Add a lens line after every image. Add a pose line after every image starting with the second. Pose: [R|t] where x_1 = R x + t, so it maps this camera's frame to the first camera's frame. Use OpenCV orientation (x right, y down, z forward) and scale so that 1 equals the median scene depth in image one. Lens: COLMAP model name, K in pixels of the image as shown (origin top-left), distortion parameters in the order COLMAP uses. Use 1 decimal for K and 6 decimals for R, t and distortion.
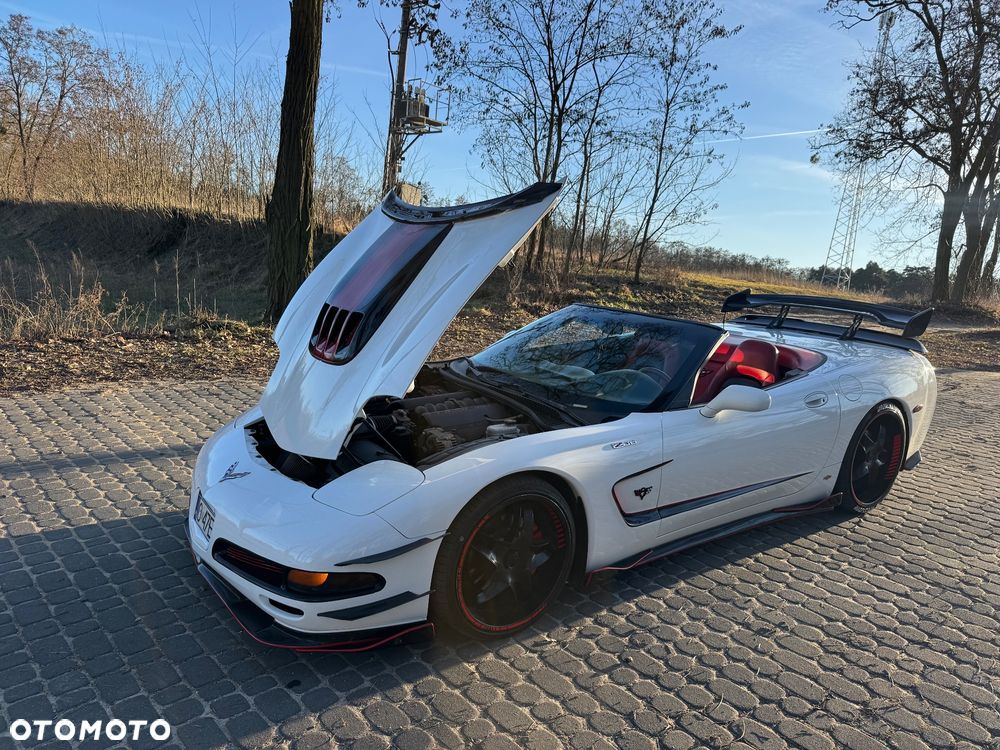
lens RADIAL K [[694.7, 0, 505.8], [0, 694.7, 378.6], [0, 0, 1]] dist [0.025153, -0.027906]
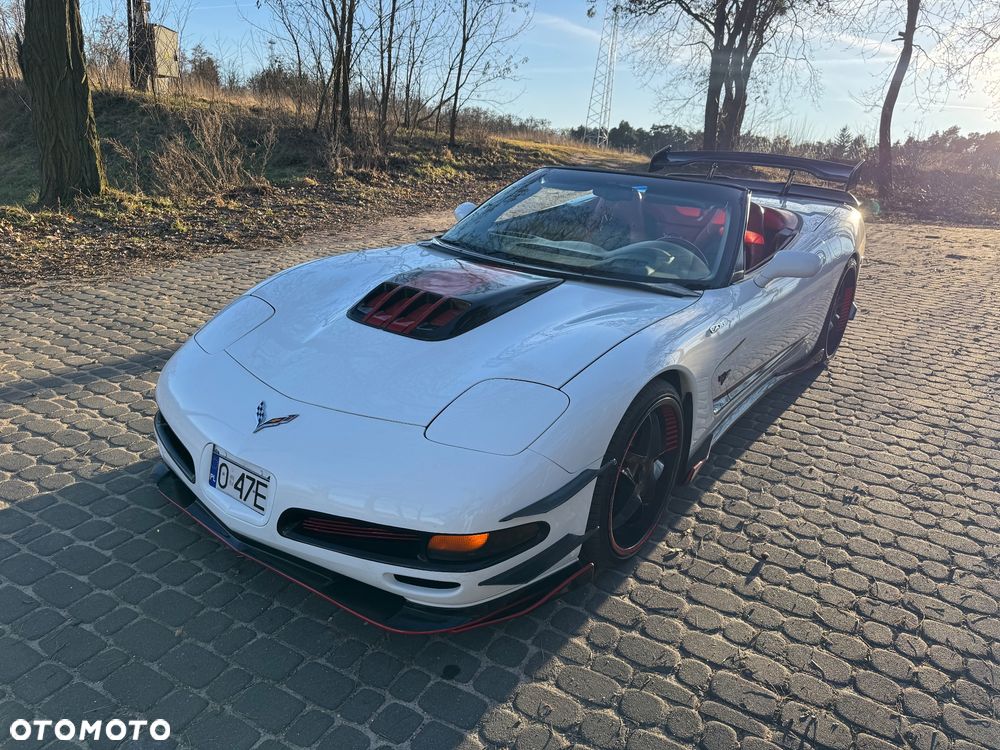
lens RADIAL K [[694.7, 0, 508.0], [0, 694.7, 373.7], [0, 0, 1]] dist [0.025153, -0.027906]
pose [[0.949174, -0.117995, 0.291799, -0.278600], [0.064396, 0.980262, 0.186921, -0.023708], [-0.308095, -0.158630, 0.938037, 0.188049]]
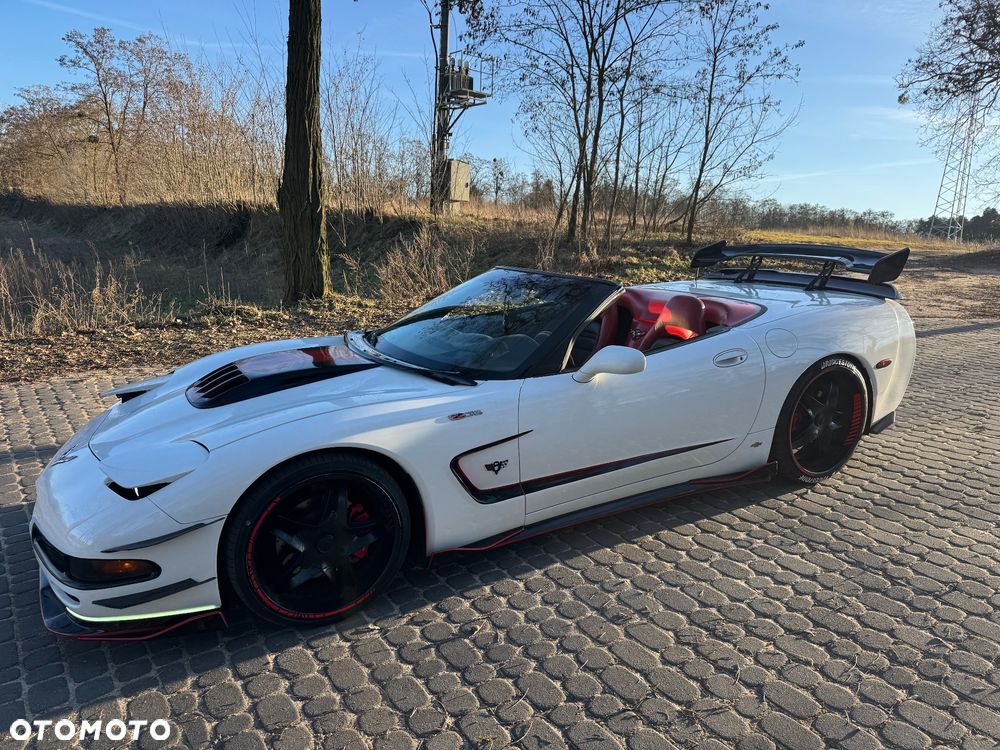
lens RADIAL K [[694.7, 0, 502.6], [0, 694.7, 380.6], [0, 0, 1]] dist [0.025153, -0.027906]
pose [[0.991096, -0.037997, -0.127611, 0.268741], [0.042802, 0.998466, 0.035125, 0.015671], [0.126080, -0.040274, 0.991202, 0.083653]]
